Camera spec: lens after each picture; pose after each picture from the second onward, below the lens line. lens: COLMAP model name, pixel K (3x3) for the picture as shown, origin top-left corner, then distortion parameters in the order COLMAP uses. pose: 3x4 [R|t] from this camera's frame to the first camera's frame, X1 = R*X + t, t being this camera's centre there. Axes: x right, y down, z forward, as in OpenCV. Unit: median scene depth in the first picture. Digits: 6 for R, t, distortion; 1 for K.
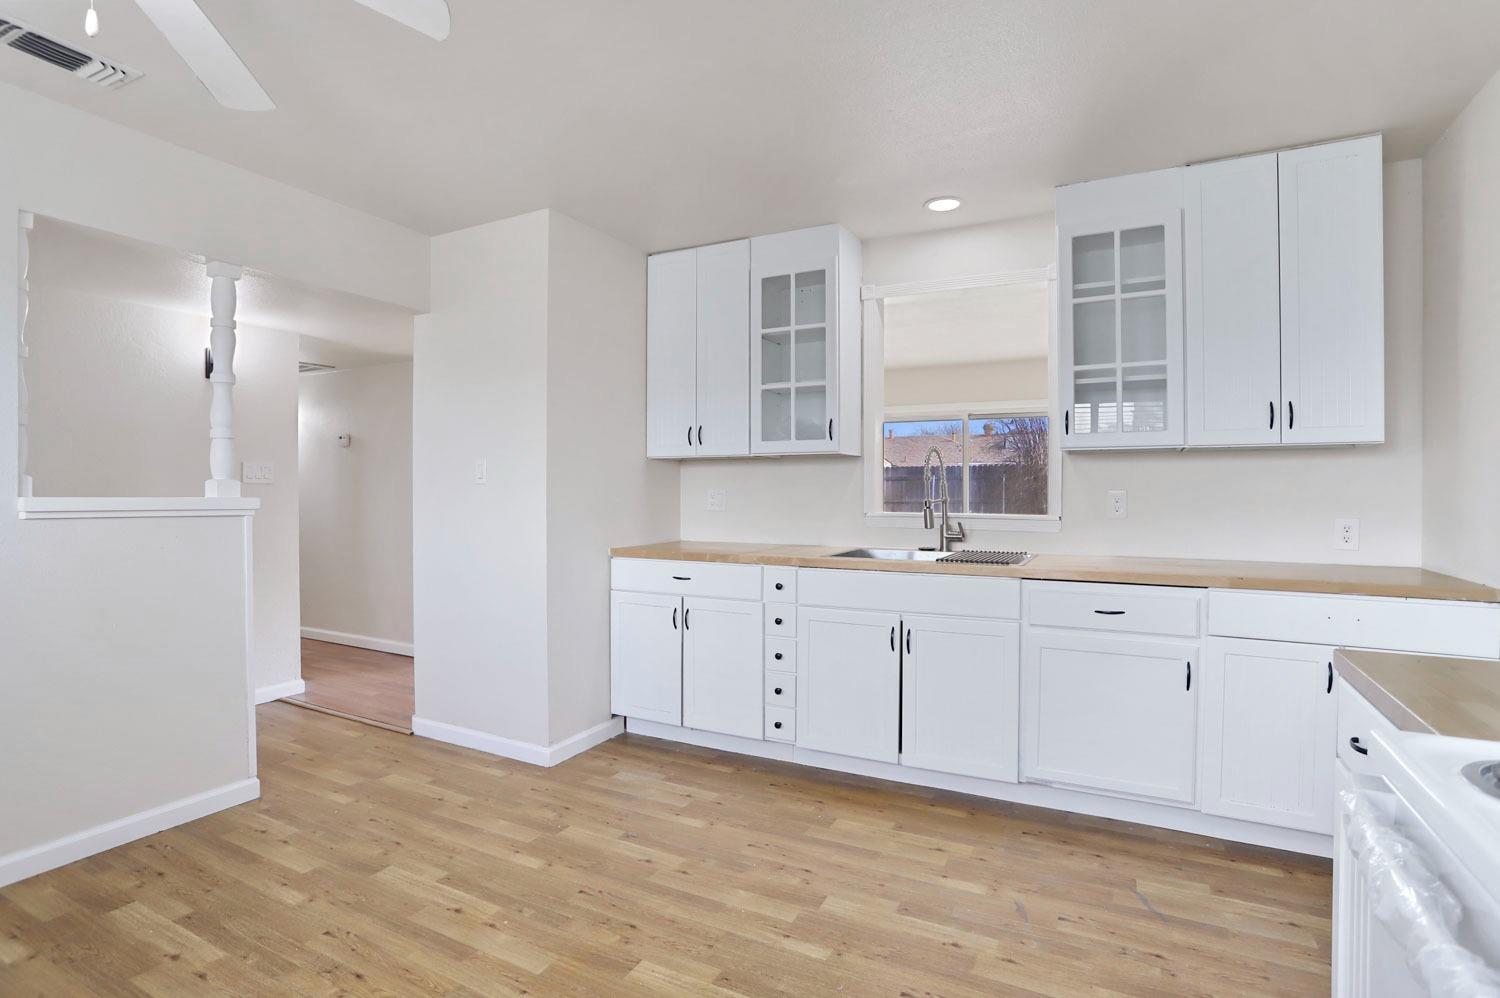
lens RADIAL K [[723.9, 0, 761.3], [0, 723.9, 489.7], [0, 0, 1]] dist [-0.066021, 0.021005]
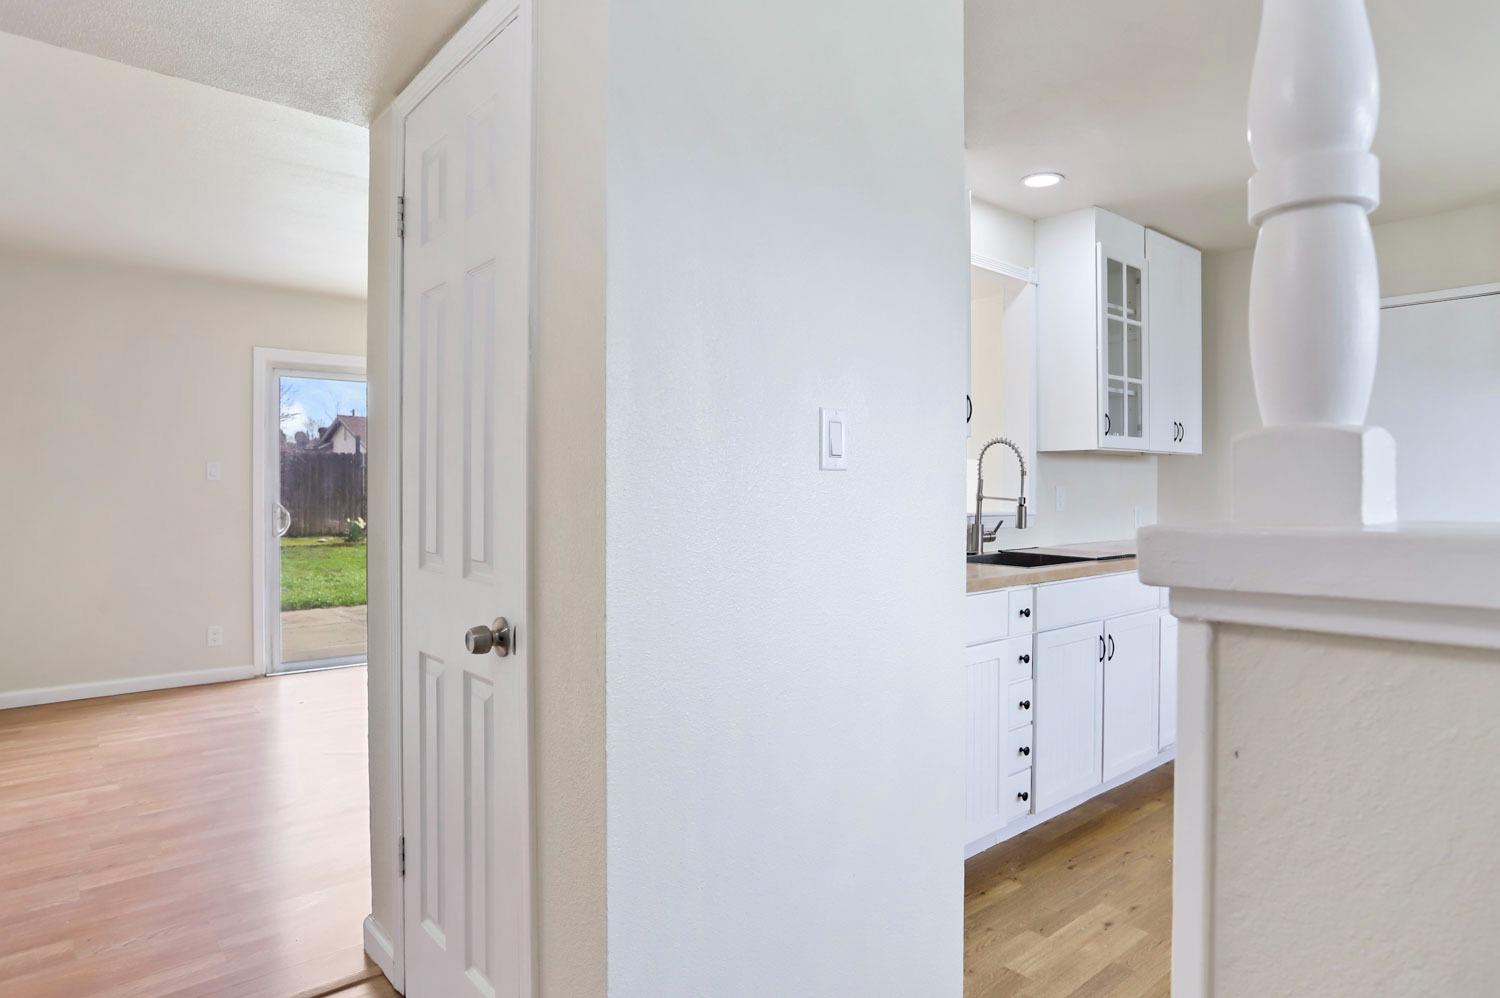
lens RADIAL K [[848.6, 0, 753.7], [0, 848.6, 490.5], [0, 0, 1]] dist [-0.017455, 0.000956]
pose [[0.381873, -0.000914, 0.924214, -0.964609], [0.001603, 0.999999, 0.000326, 0.005903], [-0.924214, 0.001357, 0.381874, 0.981364]]
